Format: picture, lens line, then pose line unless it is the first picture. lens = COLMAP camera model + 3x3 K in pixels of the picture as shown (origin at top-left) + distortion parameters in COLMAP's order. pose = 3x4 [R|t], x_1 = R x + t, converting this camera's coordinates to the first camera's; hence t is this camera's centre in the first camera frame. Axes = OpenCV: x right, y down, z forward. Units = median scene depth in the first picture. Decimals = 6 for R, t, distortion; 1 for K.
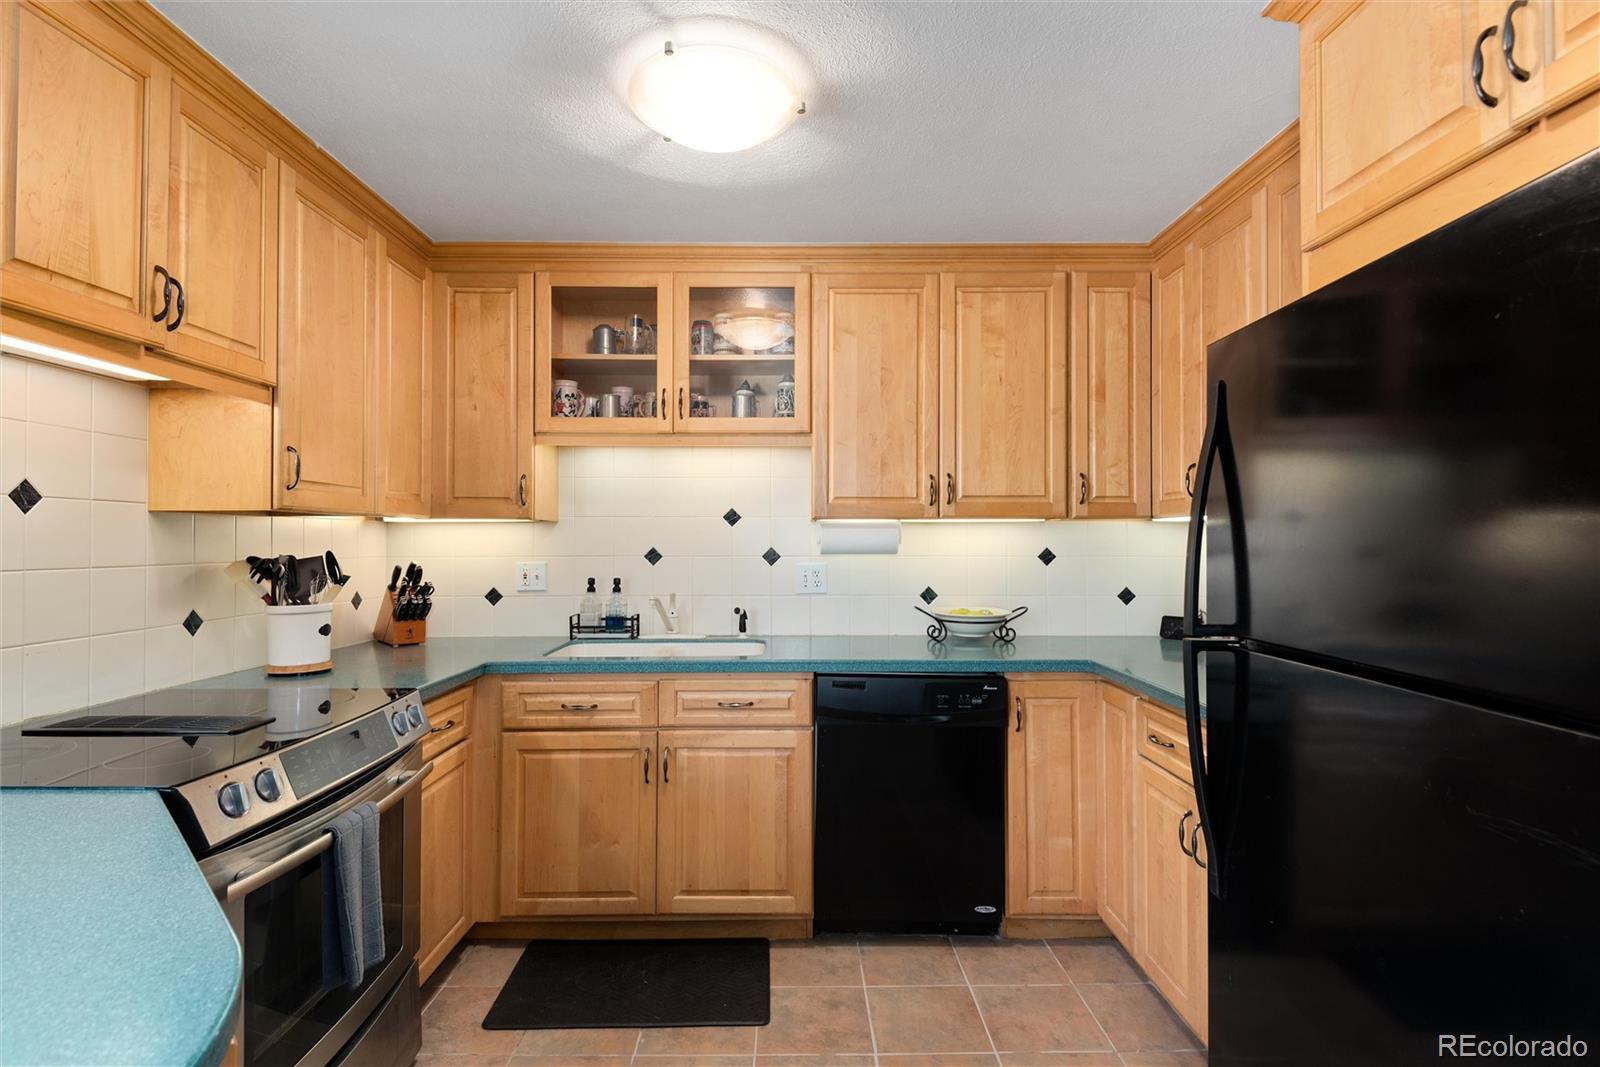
lens RADIAL K [[776.9, 0, 798.6], [0, 776.9, 532.8], [0, 0, 1]] dist [0.026303, -0.026196]
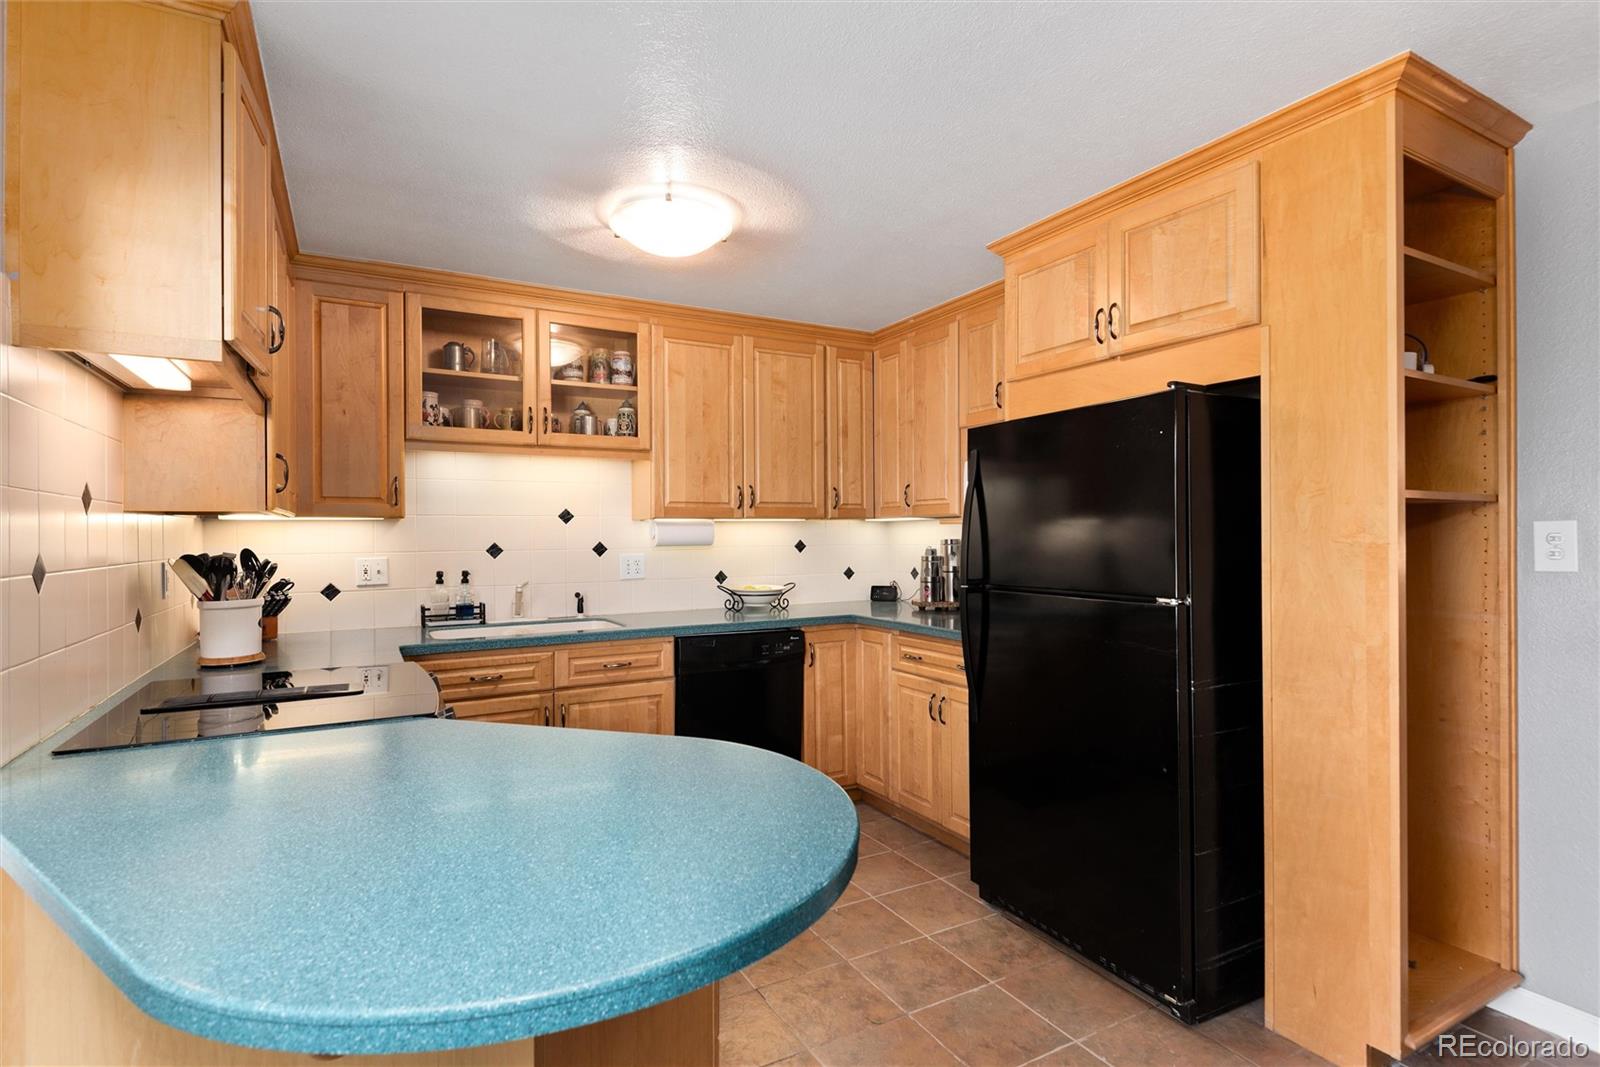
lens RADIAL K [[778.9, 0, 800.0], [0, 778.9, 533.5], [0, 0, 1]] dist [0.002039, -0.000475]
pose [[0.878151, -0.005606, 0.478350, -0.380977], [0.001337, 0.999956, 0.009265, -0.005108], [-0.478381, -0.007496, 0.878120, -0.230145]]
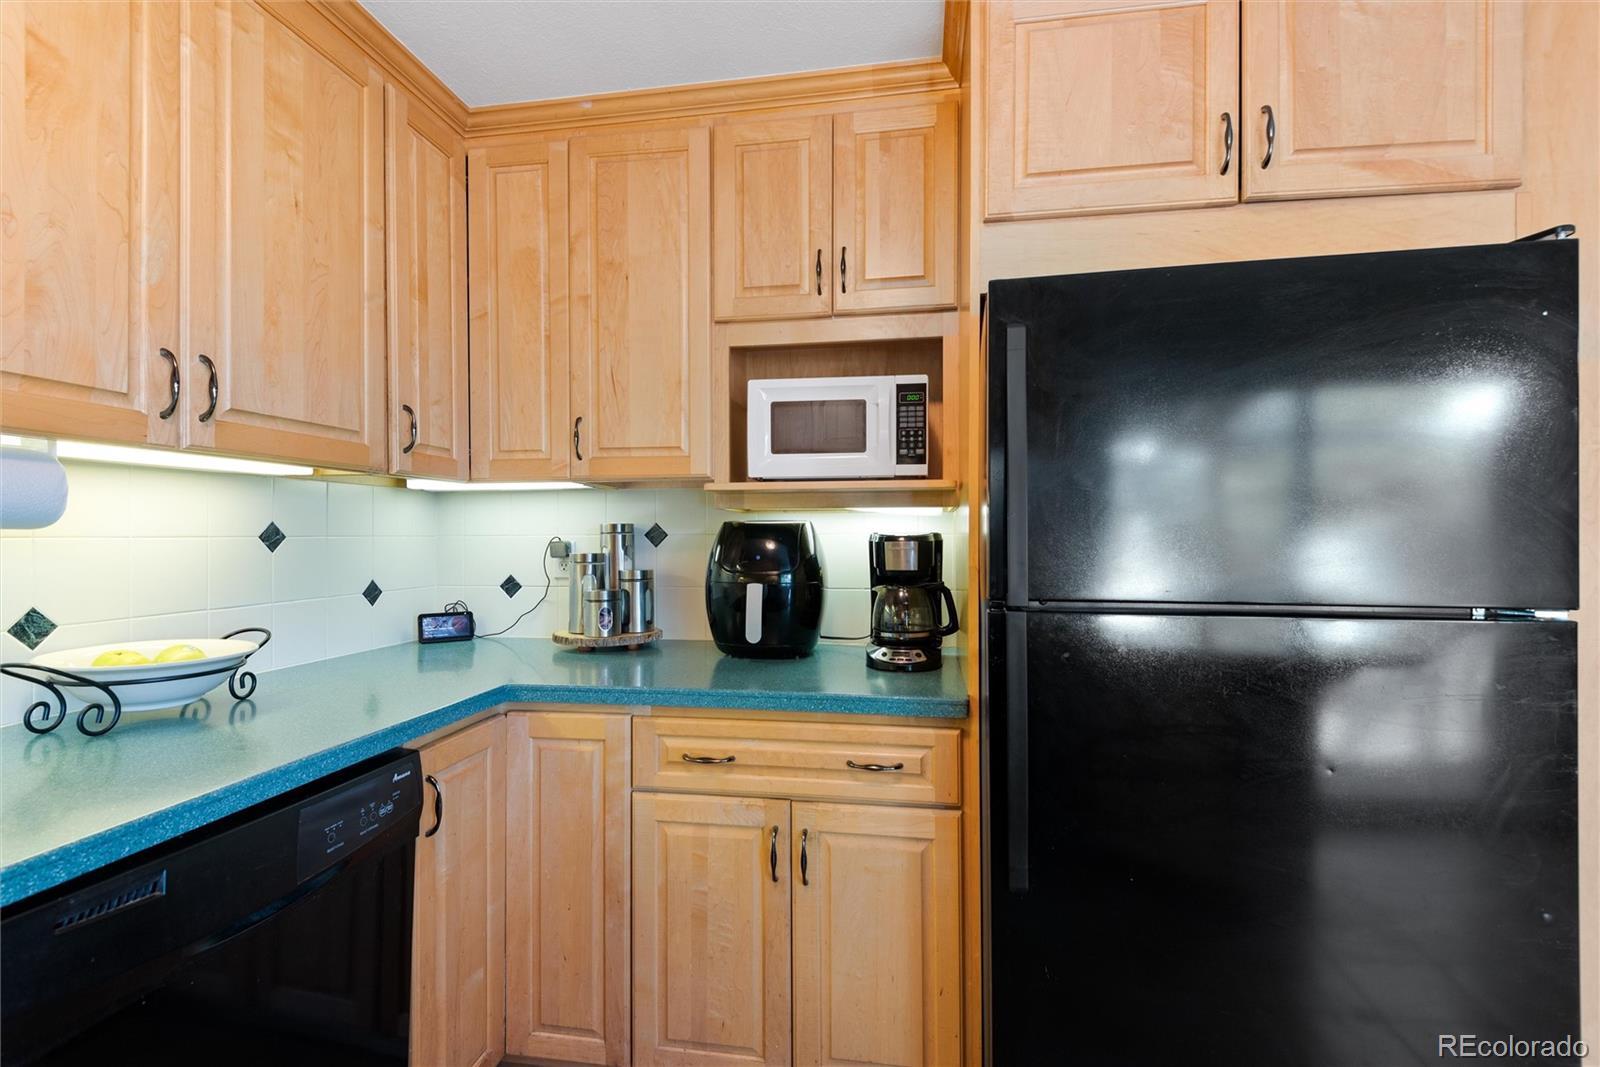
lens RADIAL K [[723.8, 0, 800.0], [0, 723.8, 533.5], [0, 0, 1]] dist [0.025006, -0.013220]
pose [[0.172780, 0.000281, 0.984960, -0.178841], [-0.009242, 0.999956, 0.001336, 0.026625], [-0.984917, -0.009334, 0.172775, 0.575086]]
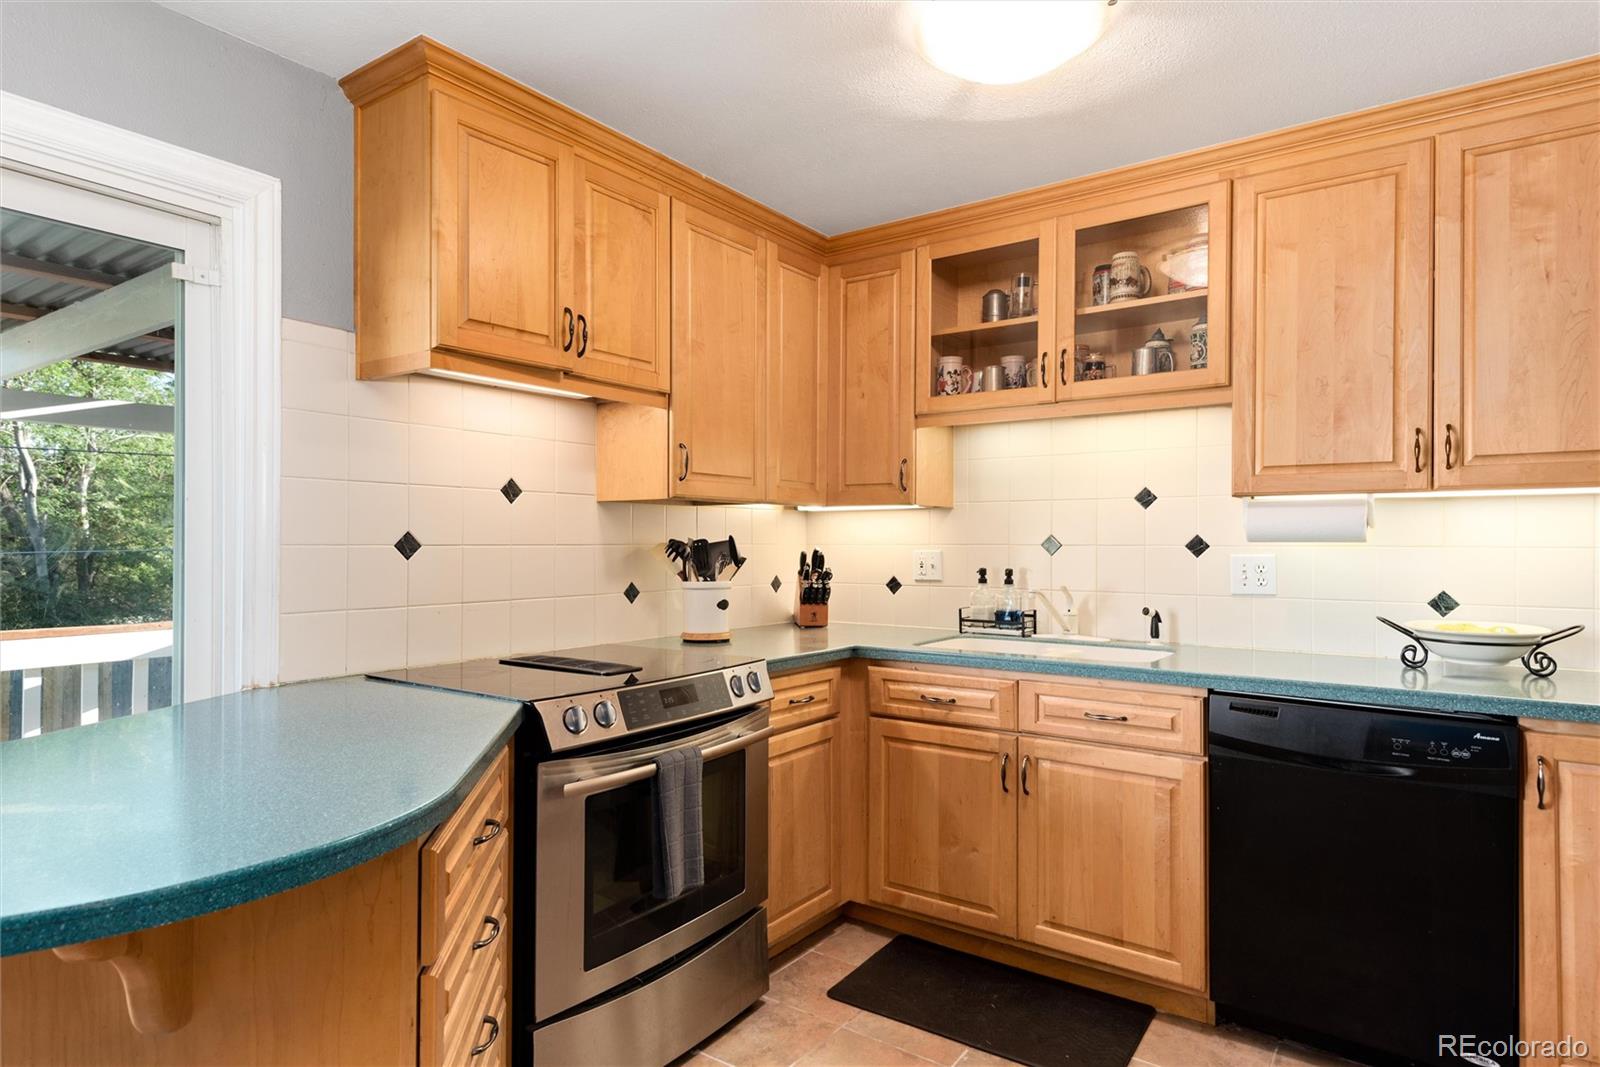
lens RADIAL K [[899.9, 0, 797.9], [0, 899.9, 539.4], [0, 0, 1]] dist [0.040390, -0.030449]
pose [[0.809250, 0.000639, -0.587463, 0.201918], [0.004434, 0.999964, 0.007196, 0.017072], [0.587447, -0.008428, 0.809219, 0.009327]]
